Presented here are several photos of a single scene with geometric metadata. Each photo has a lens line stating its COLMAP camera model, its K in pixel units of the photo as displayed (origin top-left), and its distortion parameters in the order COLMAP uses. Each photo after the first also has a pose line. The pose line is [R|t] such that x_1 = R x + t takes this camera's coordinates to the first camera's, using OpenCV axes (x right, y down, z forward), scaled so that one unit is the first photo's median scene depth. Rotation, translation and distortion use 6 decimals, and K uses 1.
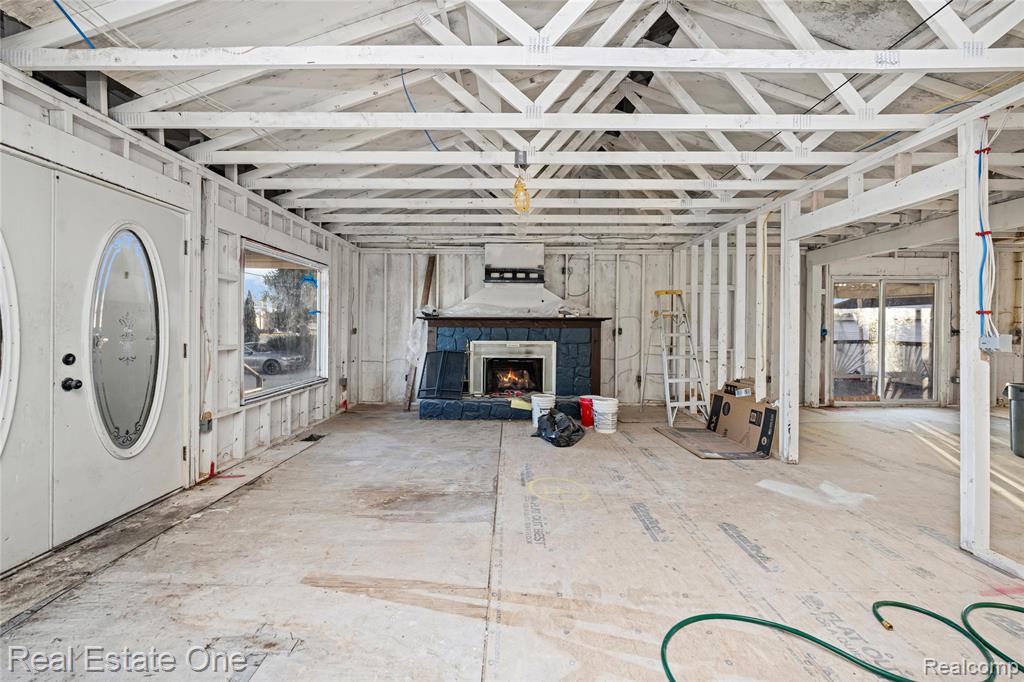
lens RADIAL K [[427.7, 0, 513.2], [0, 427.7, 333.8], [0, 0, 1]] dist [-0.003054, -0.000372]
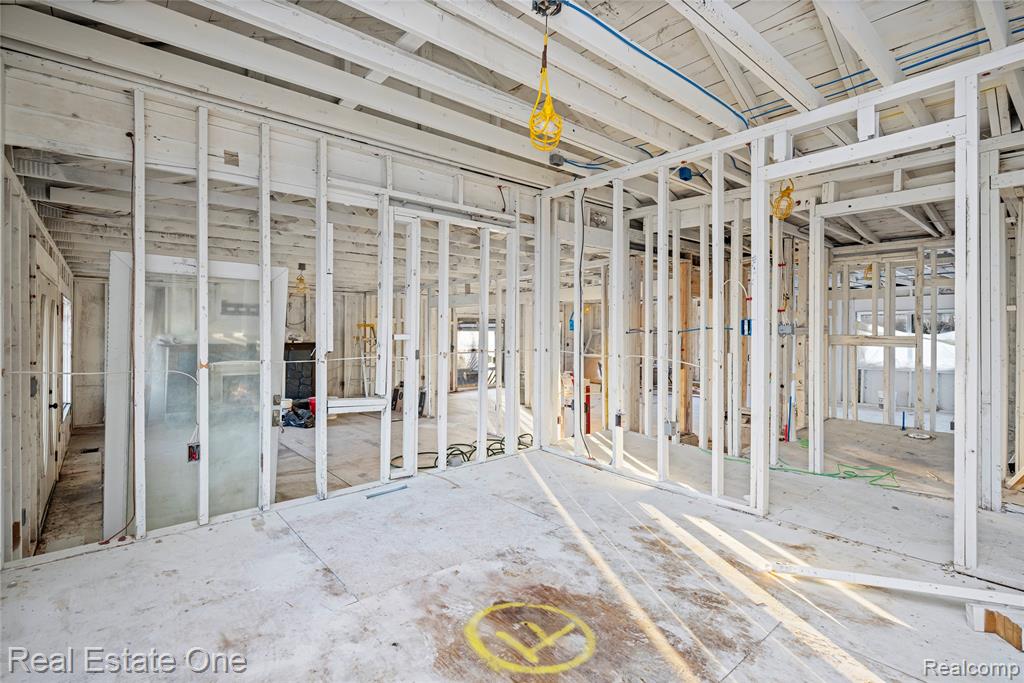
lens RADIAL K [[478.0, 0, 511.7], [0, 478.0, 329.3], [0, 0, 1]] dist [0.001034, 0.000198]
pose [[0.756045, -0.000020, 0.654520, -0.319935], [0.005866, 0.999960, -0.006746, -0.060789], [-0.654494, 0.008940, 0.756015, -0.563923]]
